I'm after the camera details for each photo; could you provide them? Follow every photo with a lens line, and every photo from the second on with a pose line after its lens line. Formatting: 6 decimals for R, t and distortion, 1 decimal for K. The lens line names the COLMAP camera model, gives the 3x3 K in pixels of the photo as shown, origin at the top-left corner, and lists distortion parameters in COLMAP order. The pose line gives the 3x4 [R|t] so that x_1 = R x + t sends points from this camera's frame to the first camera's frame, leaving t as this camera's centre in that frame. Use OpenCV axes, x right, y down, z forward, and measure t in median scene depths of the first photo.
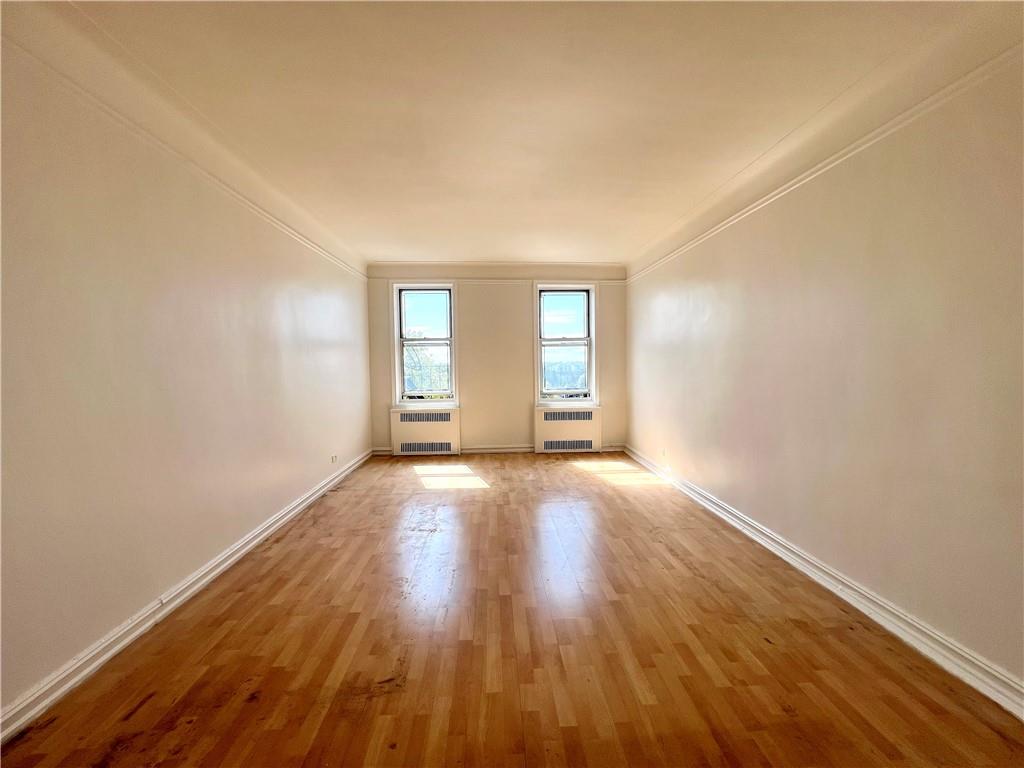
lens RADIAL K [[395.0, 0, 512.0], [0, 395.0, 384.0], [0, 0, 1]] dist [0.000958, 0.000045]
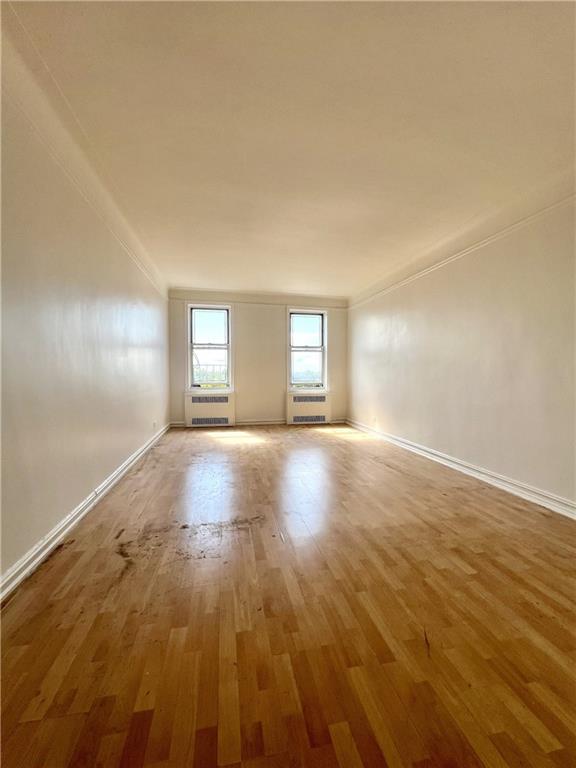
lens RADIAL K [[309.3, 0, 288.0], [0, 309.3, 384.0], [0, 0, 1]] dist [-0.000205, -0.000166]
pose [[0.988595, 0.007229, 0.150427, -0.129085], [-0.004716, 0.999843, -0.017059, 0.053373], [-0.150527, 0.016155, 0.988474, -0.146095]]
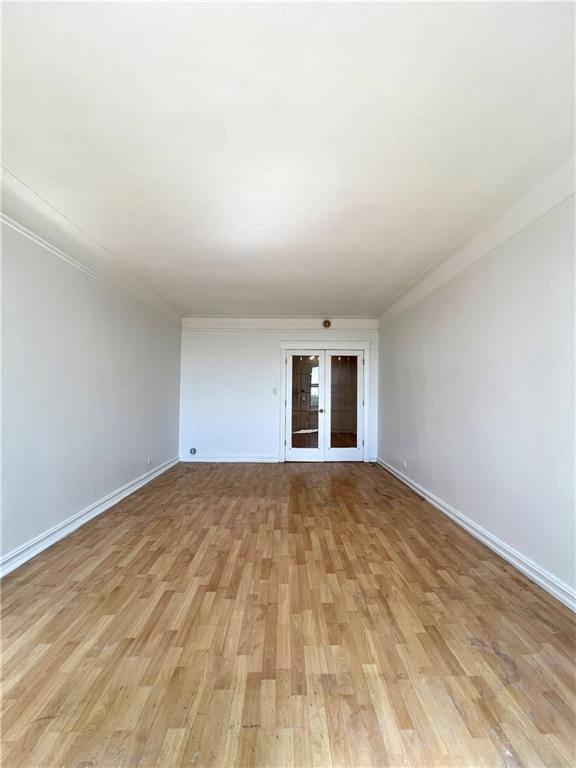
lens RADIAL K [[309.3, 0, 288.0], [0, 309.3, 384.0], [0, 0, 1]] dist [-0.000205, -0.000166]
pose [[-0.999129, -0.002963, 0.041631, -0.052125], [-0.001990, 0.999724, 0.023405, -0.047191], [-0.041689, 0.023301, -0.998859, 1.042796]]
